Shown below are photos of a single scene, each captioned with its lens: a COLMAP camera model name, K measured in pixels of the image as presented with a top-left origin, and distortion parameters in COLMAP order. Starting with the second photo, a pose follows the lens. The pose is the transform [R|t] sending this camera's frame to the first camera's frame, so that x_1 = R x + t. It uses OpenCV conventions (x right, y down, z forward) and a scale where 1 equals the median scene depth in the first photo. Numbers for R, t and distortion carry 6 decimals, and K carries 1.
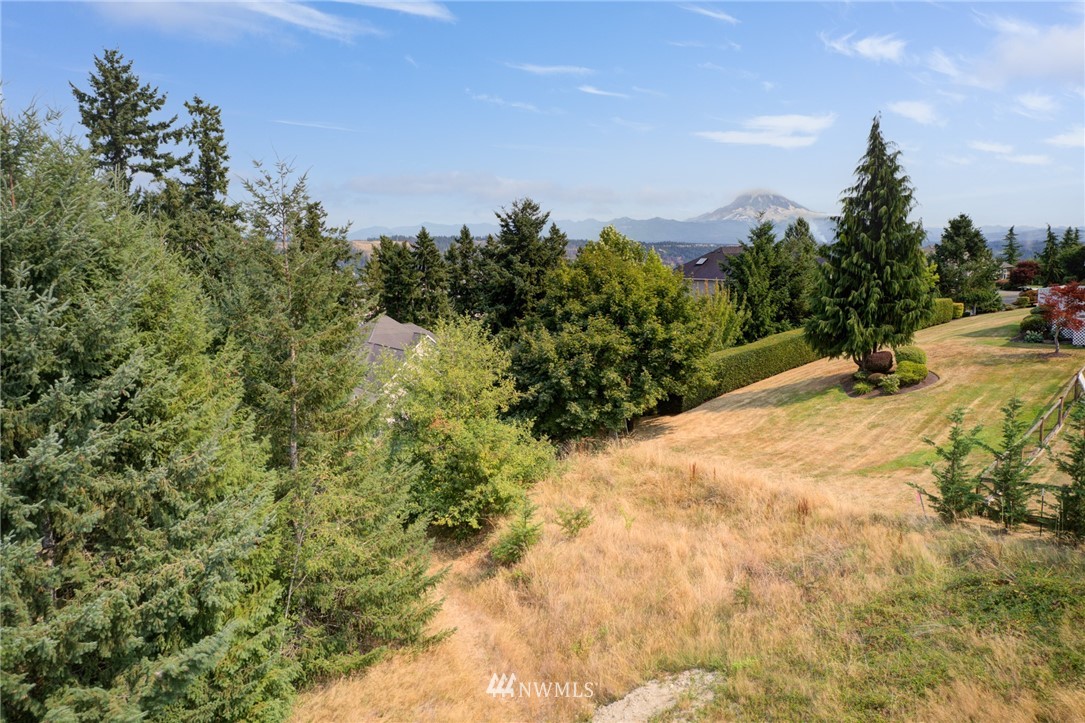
lens RADIAL K [[824.7, 0, 549.4], [0, 824.7, 358.6], [0, 0, 1]] dist [-0.031946, 0.004382]
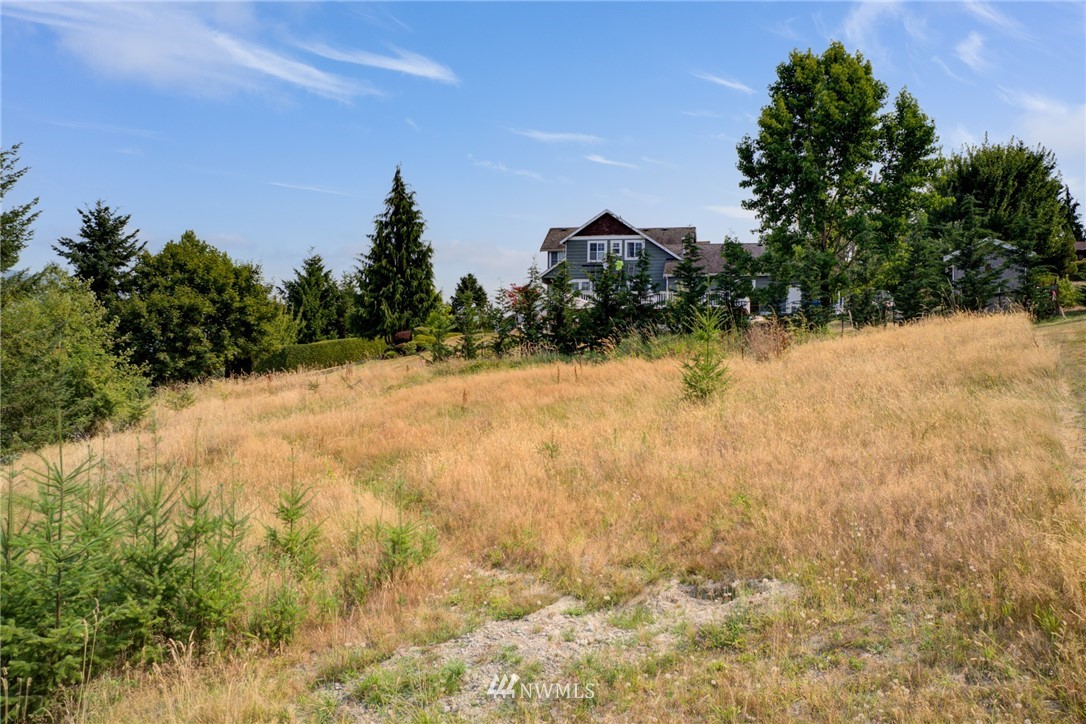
lens RADIAL K [[825.5, 0, 549.9], [0, 825.5, 359.1], [0, 0, 1]] dist [-0.031946, 0.004382]
pose [[0.858436, 0.018261, 0.512595, -0.089719], [0.045377, 0.992744, -0.111358, 0.201844], [-0.510909, 0.118853, 0.851379, -0.283479]]
